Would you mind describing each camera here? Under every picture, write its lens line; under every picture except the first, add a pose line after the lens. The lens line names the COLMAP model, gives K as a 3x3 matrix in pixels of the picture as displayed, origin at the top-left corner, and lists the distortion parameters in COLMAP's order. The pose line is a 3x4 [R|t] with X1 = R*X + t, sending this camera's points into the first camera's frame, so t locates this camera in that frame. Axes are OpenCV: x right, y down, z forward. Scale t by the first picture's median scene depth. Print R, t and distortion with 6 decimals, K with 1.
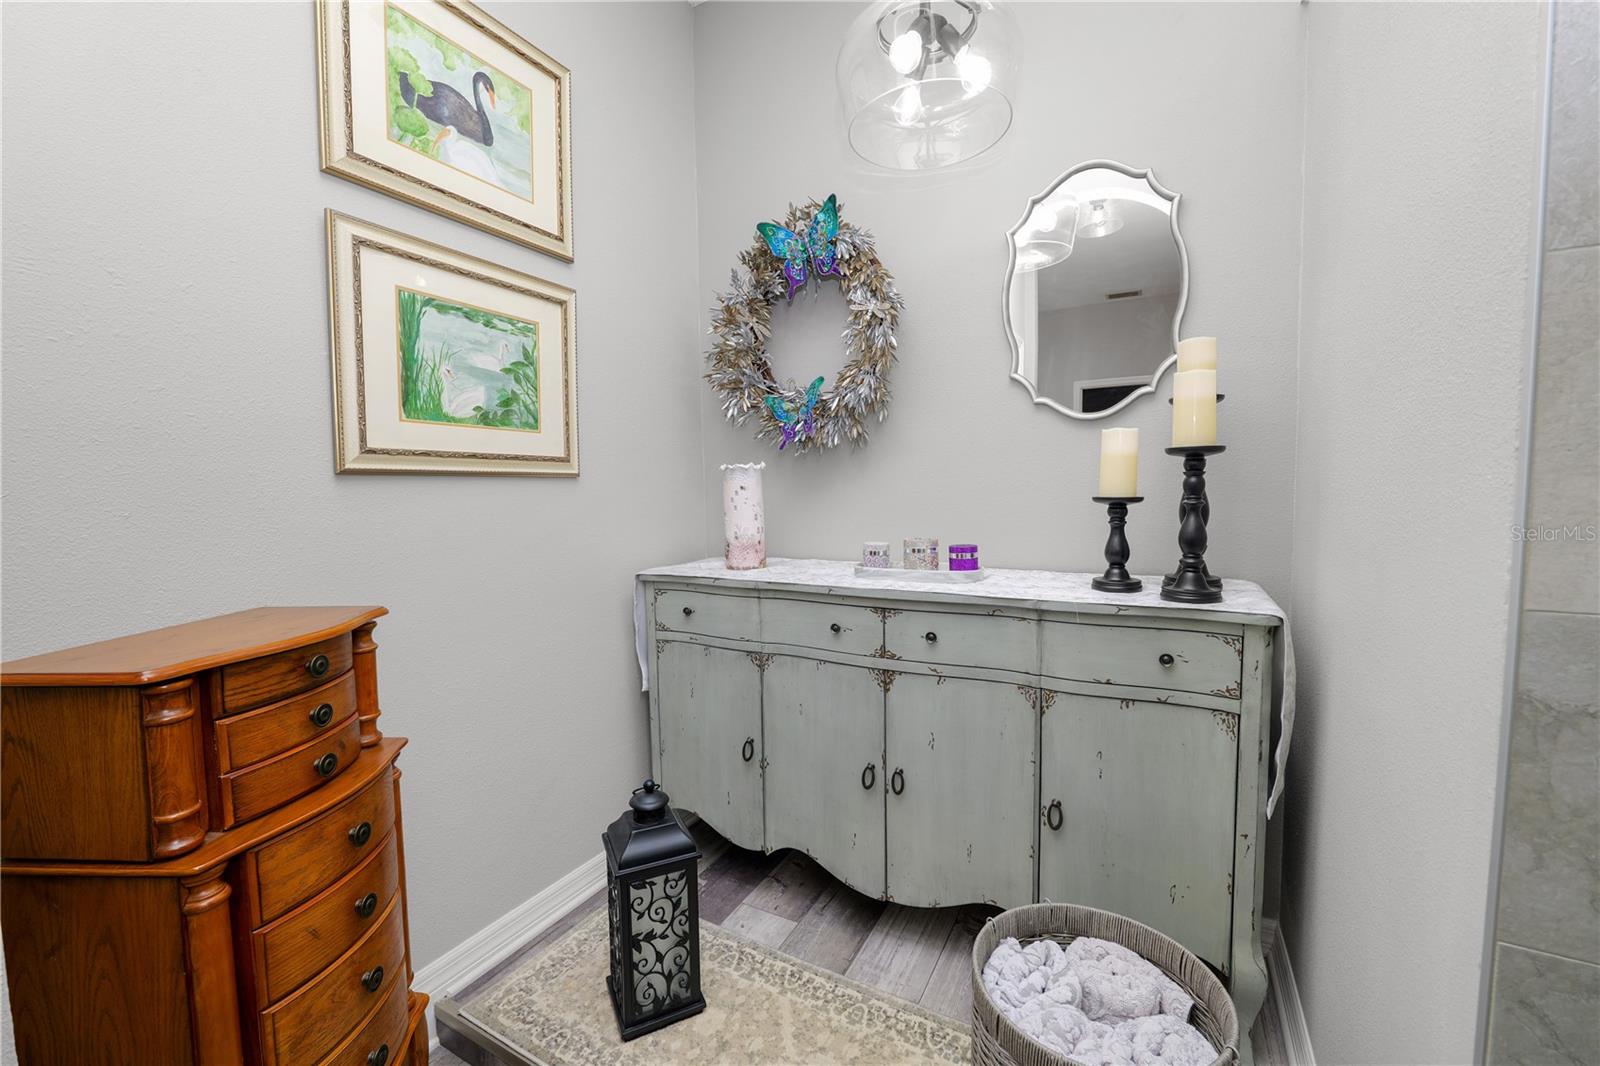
lens RADIAL K [[652.1, 0, 801.7], [0, 652.1, 531.2], [0, 0, 1]] dist [-0.012862, 0.000969]
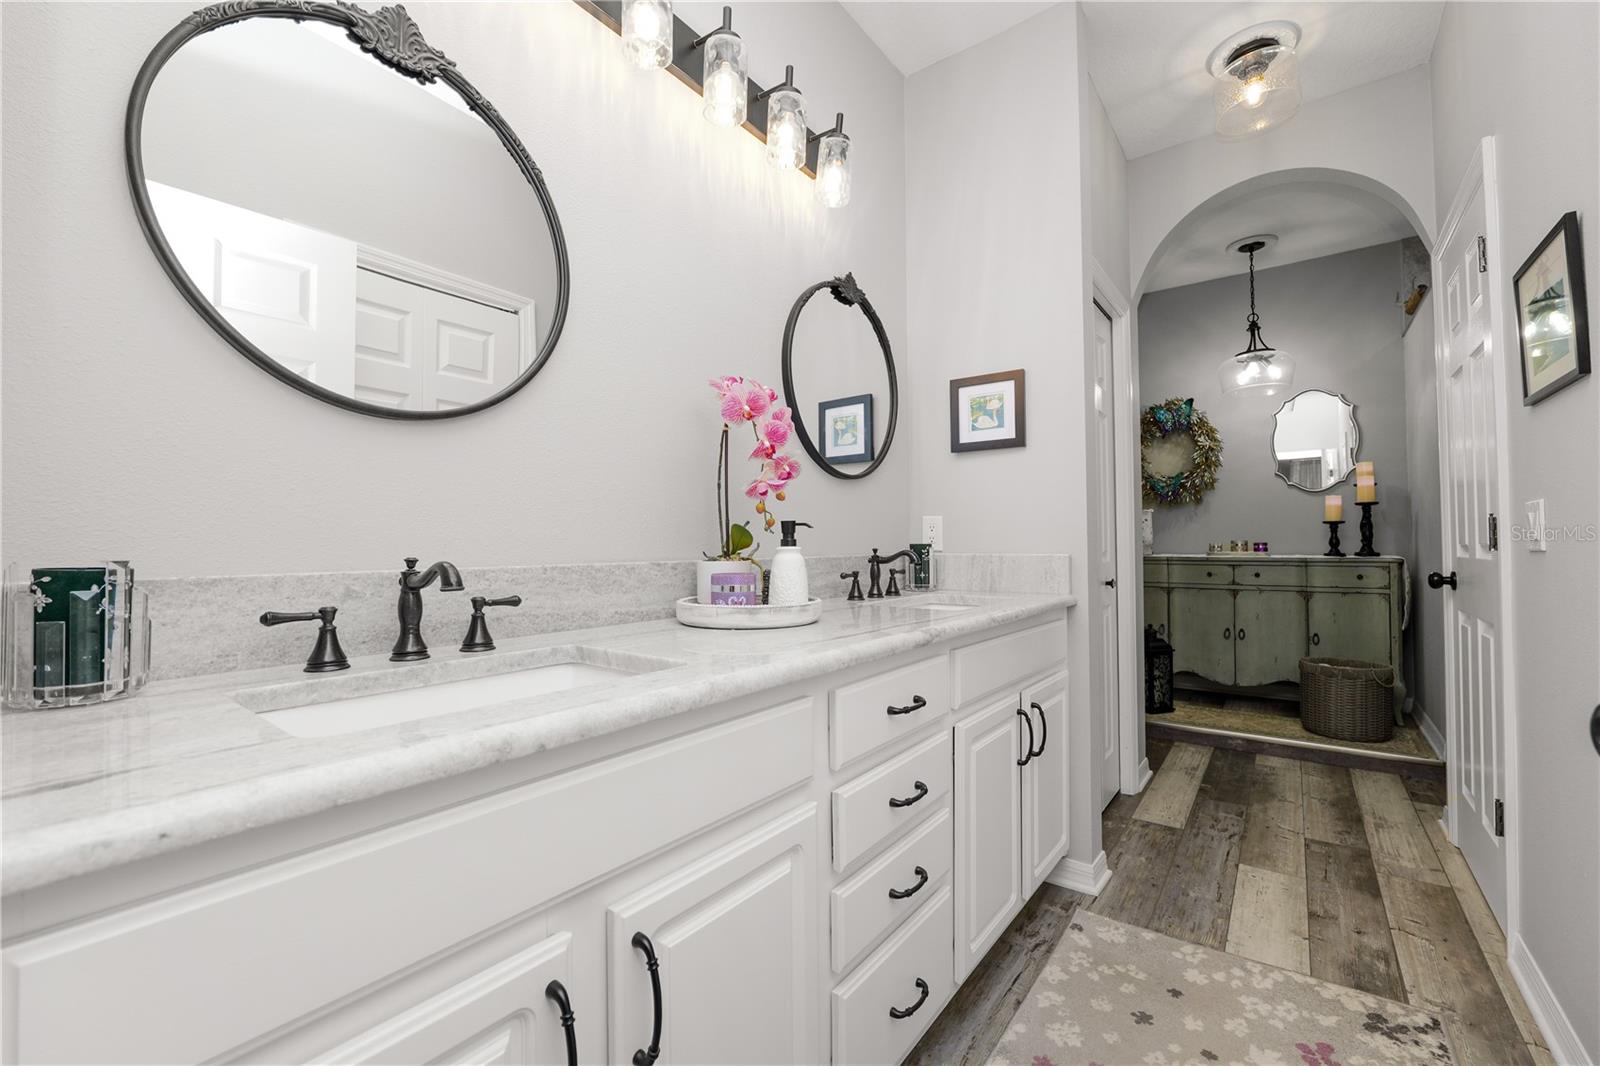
lens RADIAL K [[652.1, 0, 797.6], [0, 652.1, 534.5], [0, 0, 1]] dist [-0.012862, 0.000969]
pose [[0.989074, 0.006282, -0.147289, -1.254620], [-0.018194, 0.996655, -0.079668, 0.244973], [0.146296, 0.081477, 0.985880, -1.862555]]
